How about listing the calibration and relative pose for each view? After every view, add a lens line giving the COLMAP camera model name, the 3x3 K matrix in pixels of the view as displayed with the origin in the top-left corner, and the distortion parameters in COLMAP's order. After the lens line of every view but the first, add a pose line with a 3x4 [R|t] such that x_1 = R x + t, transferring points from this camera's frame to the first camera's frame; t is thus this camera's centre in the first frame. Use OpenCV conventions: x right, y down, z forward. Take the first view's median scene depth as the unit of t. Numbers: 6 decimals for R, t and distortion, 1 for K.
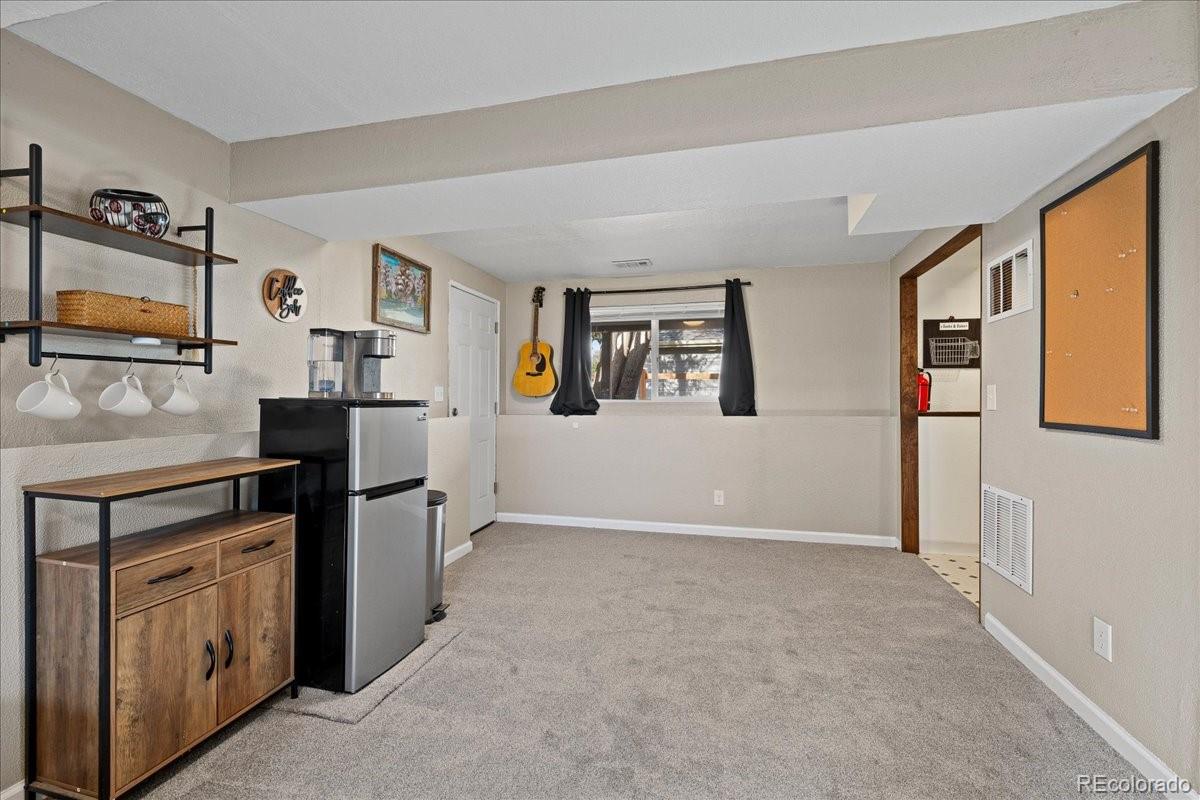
lens RADIAL K [[496.2, 0, 612.8], [0, 496.2, 397.0], [0, 0, 1]] dist [-0.001033, -0.000487]
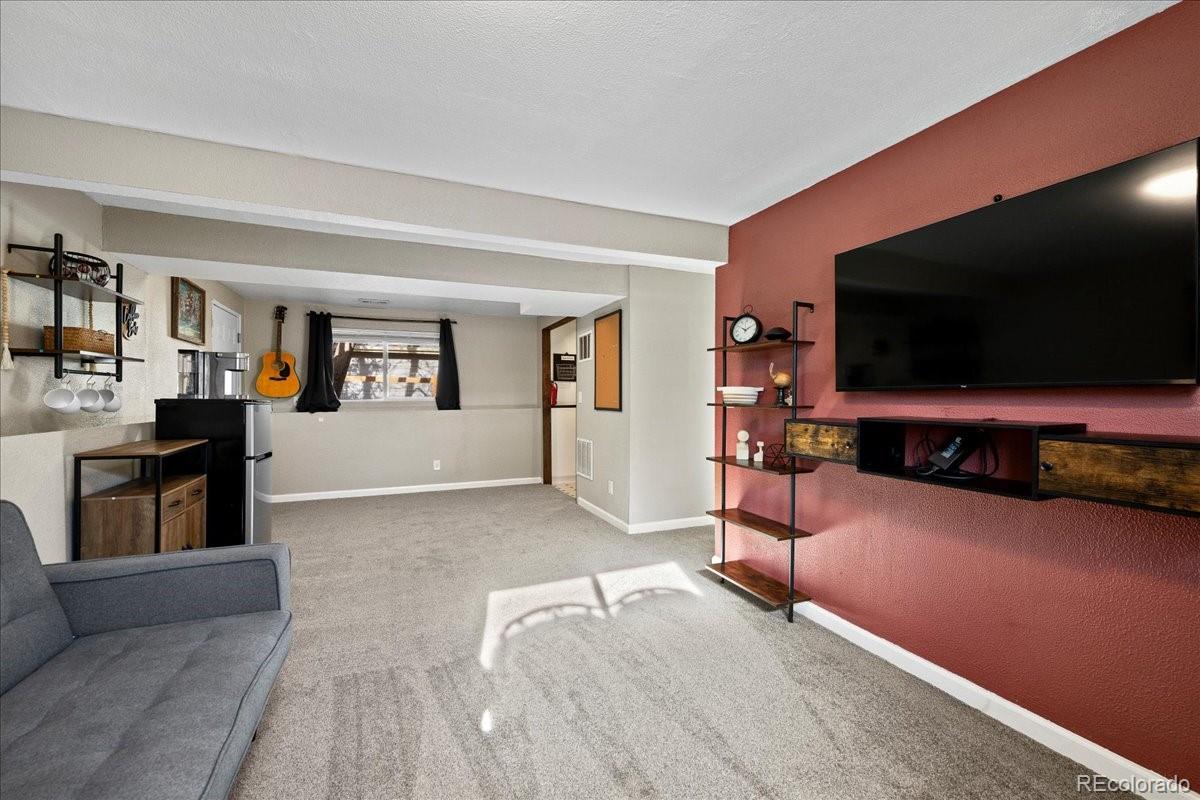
lens RADIAL K [[495.3, 0, 600.2], [0, 495.3, 397.4], [0, 0, 1]] dist [0.000551, 0.000093]
pose [[0.795392, -0.002955, 0.606089, -0.331063], [0.002612, 0.999996, 0.001448, -0.000600], [-0.606090, 0.000432, 0.795396, -0.535993]]
